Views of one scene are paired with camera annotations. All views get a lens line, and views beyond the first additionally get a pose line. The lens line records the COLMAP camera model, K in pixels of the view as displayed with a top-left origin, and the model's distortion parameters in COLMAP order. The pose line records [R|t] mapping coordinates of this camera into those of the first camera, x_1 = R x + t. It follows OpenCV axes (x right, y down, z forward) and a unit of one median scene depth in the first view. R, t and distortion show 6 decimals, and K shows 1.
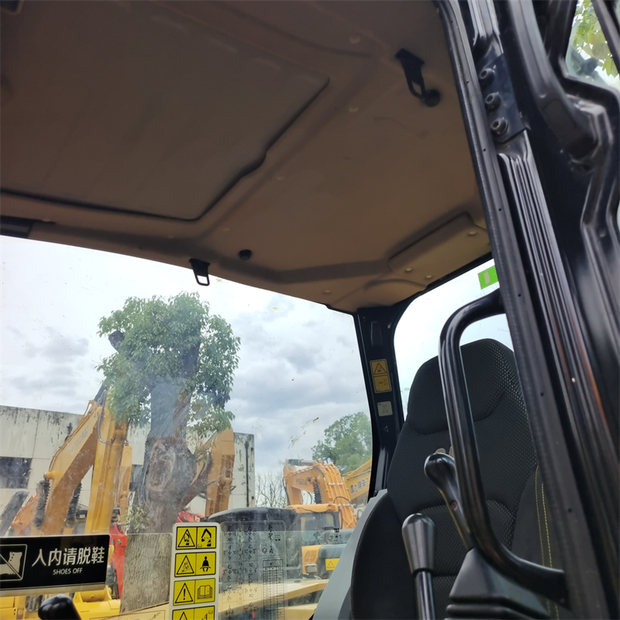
lens RADIAL K [[575.0, 0, 310.0], [0, 575.0, 310.0], [0, 0, 1]] dist [0.107710, -0.127440]
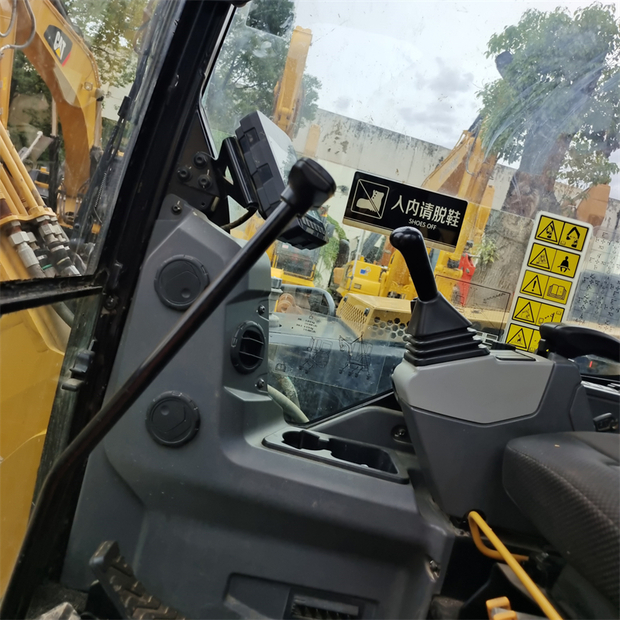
lens RADIAL K [[532.3, 0, 310.0], [0, 532.3, 310.0], [0, 0, 1]] dist [0.055118, -0.014454]
pose [[0.802525, 0.282496, -0.525500, -0.017377], [-0.057921, 0.913526, 0.402635, 0.082624], [0.593801, -0.292687, 0.749490, 0.060455]]
